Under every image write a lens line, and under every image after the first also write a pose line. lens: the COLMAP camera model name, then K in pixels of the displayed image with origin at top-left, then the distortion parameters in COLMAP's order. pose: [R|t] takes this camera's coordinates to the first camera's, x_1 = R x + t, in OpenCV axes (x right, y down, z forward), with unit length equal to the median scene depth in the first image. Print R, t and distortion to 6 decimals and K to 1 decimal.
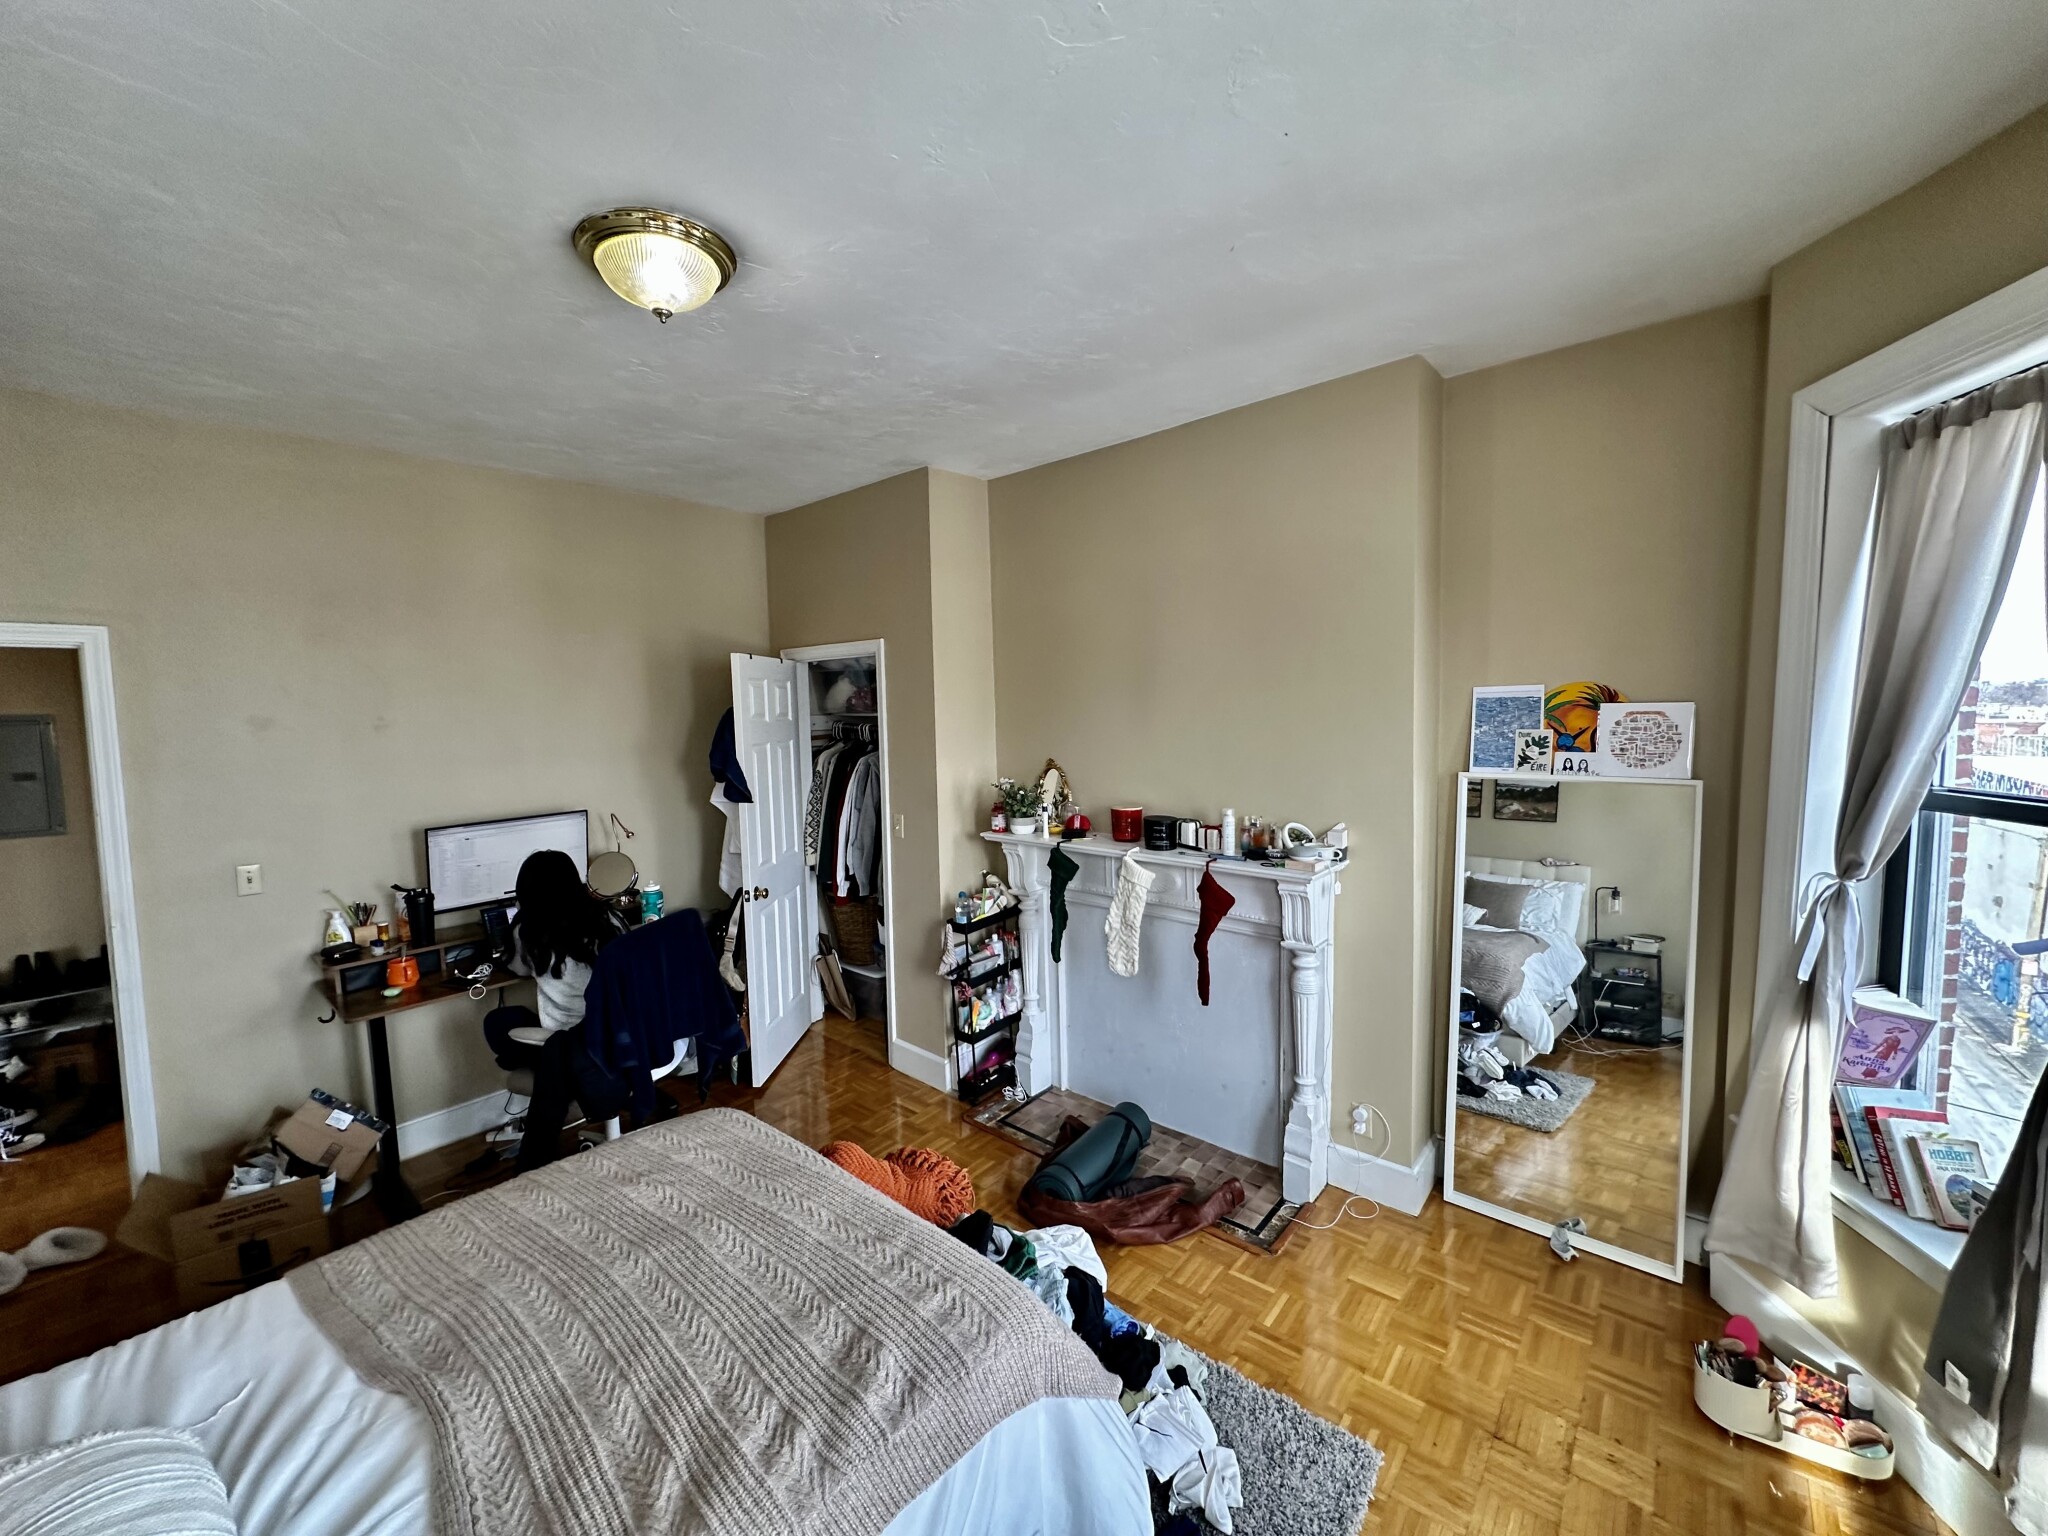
lens RADIAL K [[810.0, 0, 1022.8], [0, 810.0, 766.9], [0, 0, 1]] dist [-0.003977, 0.001099]
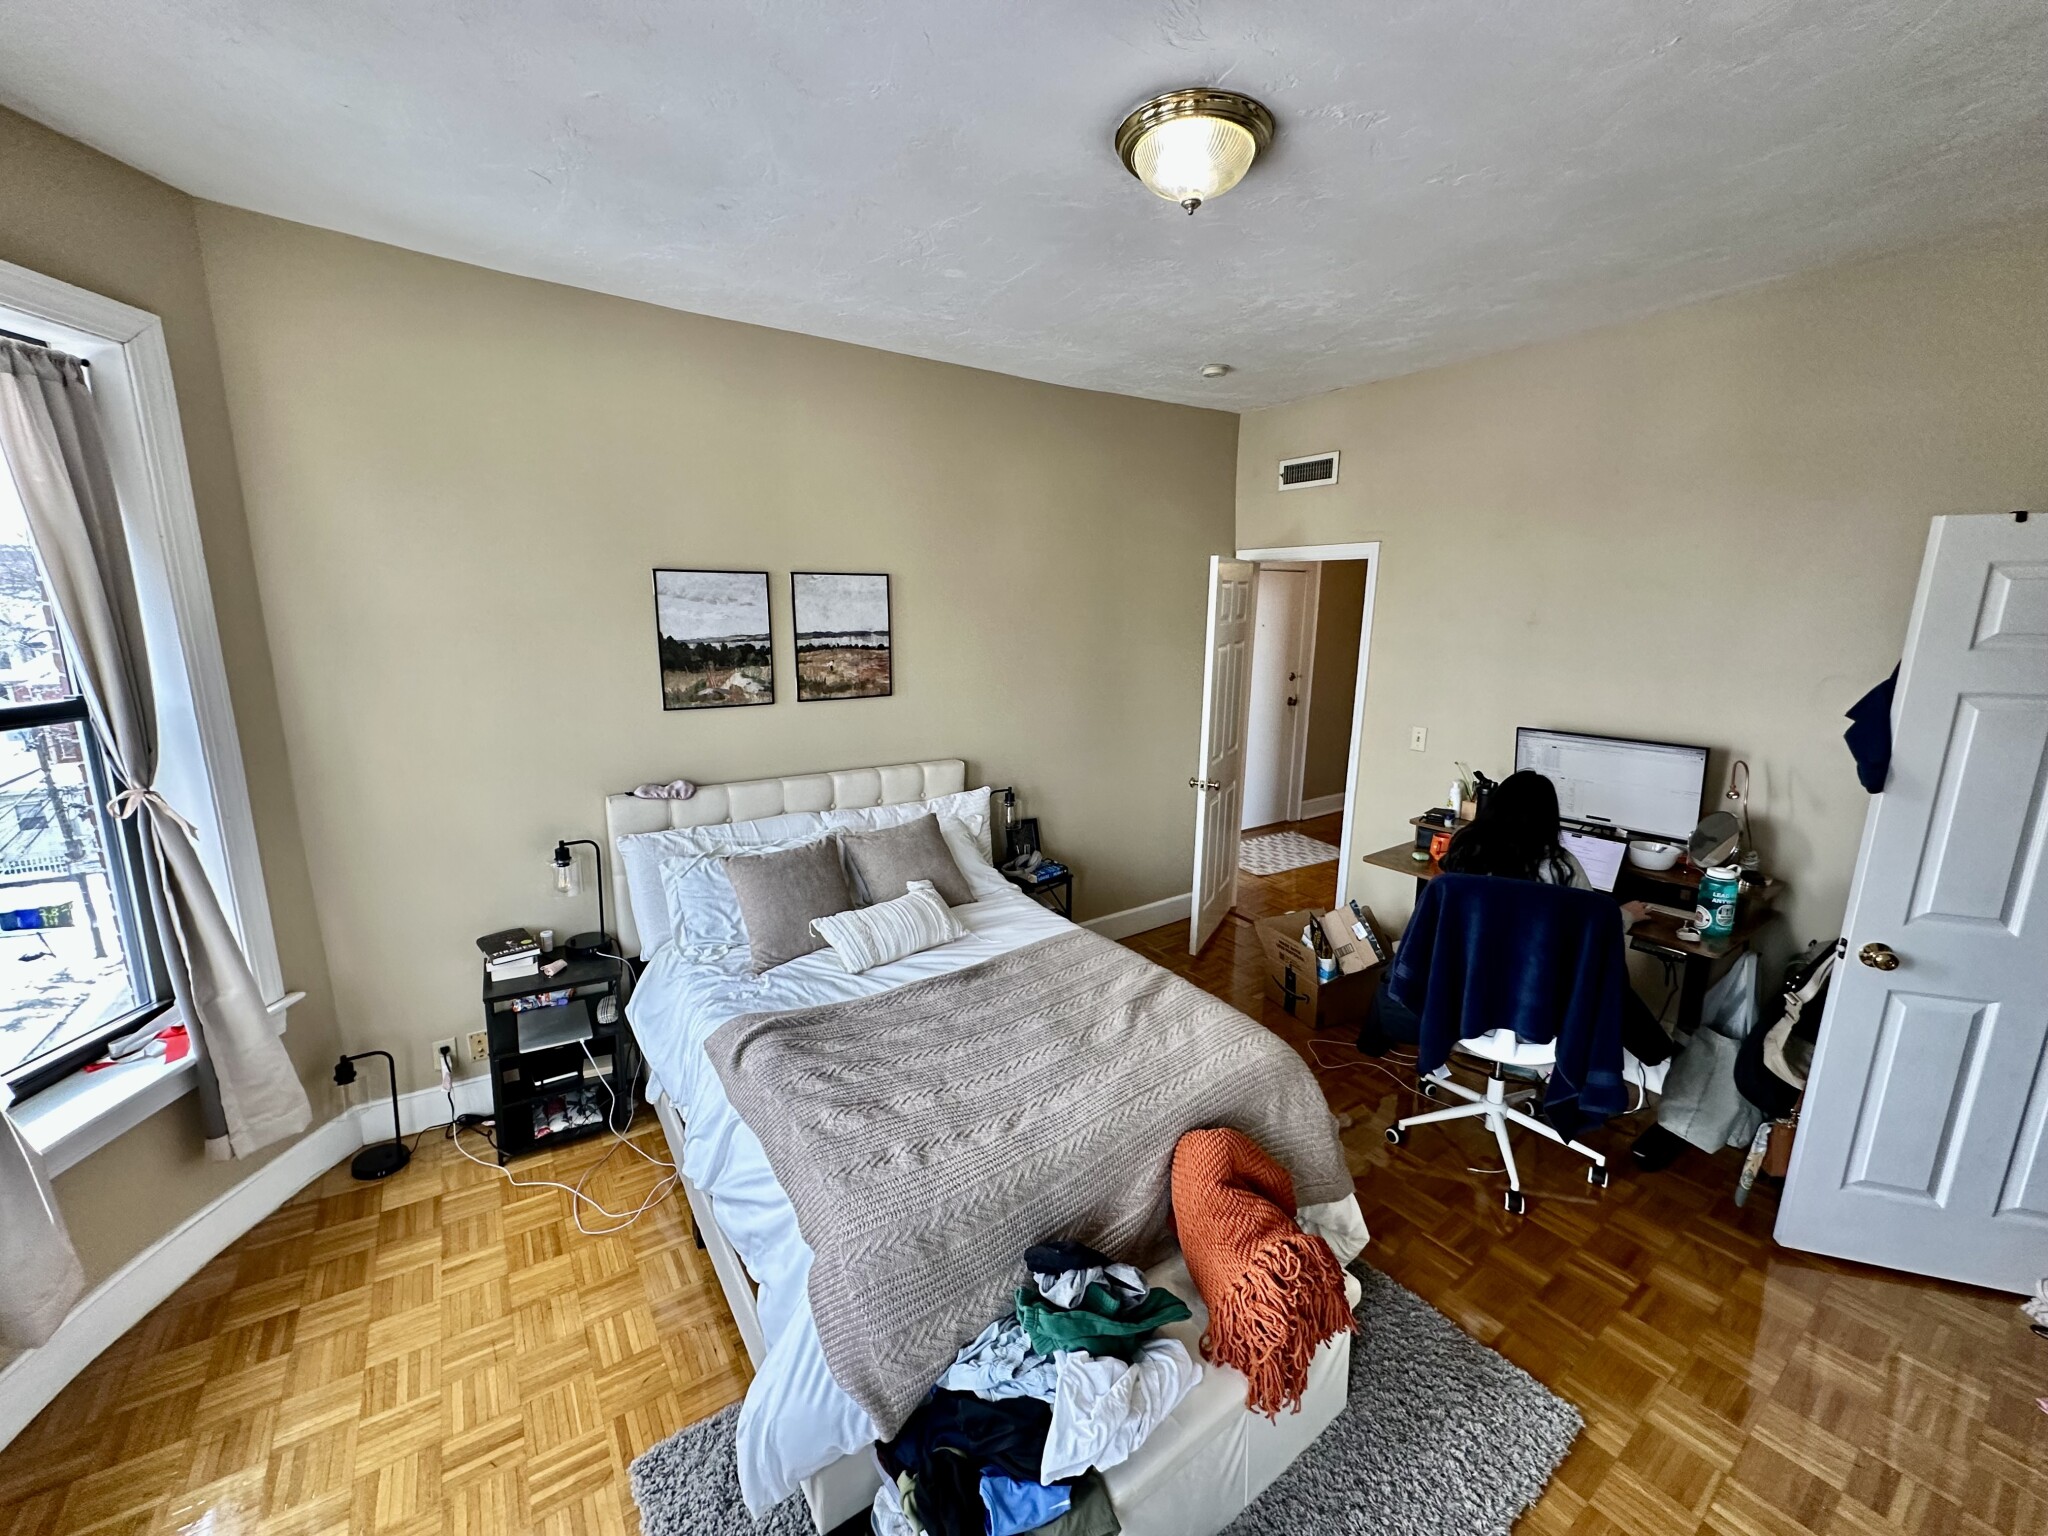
lens RADIAL K [[810.0, 0, 1022.8], [0, 810.0, 766.9], [0, 0, 1]] dist [-0.003977, 0.001099]
pose [[-0.247331, 0.216679, -0.944393, 0.461087], [-0.072944, 0.967745, 0.241141, -0.089122], [0.966181, 0.128529, -0.223548, 0.769695]]
